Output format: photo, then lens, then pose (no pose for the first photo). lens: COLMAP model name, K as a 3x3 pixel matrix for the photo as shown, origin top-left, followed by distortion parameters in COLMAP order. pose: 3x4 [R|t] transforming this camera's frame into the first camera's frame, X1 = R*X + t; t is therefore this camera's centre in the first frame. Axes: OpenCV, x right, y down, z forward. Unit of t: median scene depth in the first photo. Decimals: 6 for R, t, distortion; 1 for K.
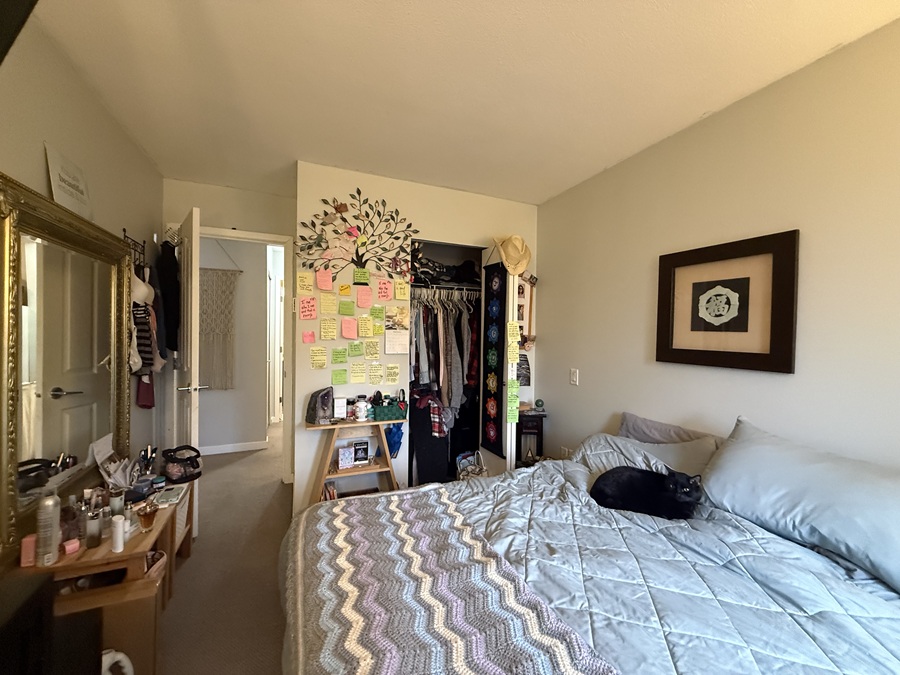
lens RADIAL K [[361.4, 0, 451.1], [0, 361.4, 336.7], [0, 0, 1]] dist [-0.001969, -0.000045]
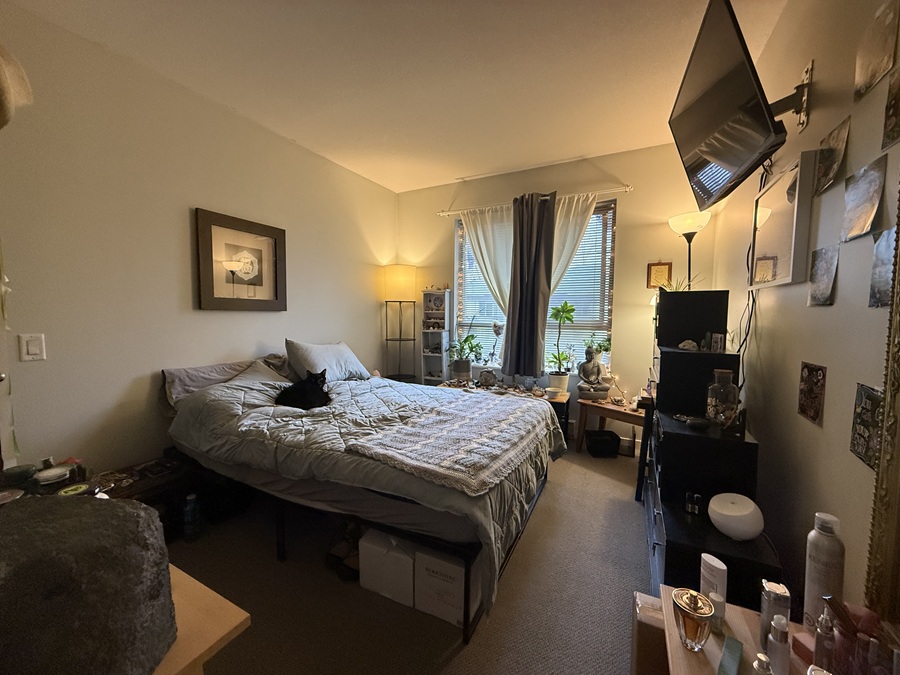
lens RADIAL K [[361.4, 0, 450.7], [0, 361.4, 338.0], [0, 0, 1]] dist [-0.001969, -0.000045]
pose [[-0.636697, -0.077073, 0.767253, -0.827510], [-0.012914, 0.995919, 0.089327, 0.054261], [-0.771006, 0.046966, -0.635093, 1.308996]]
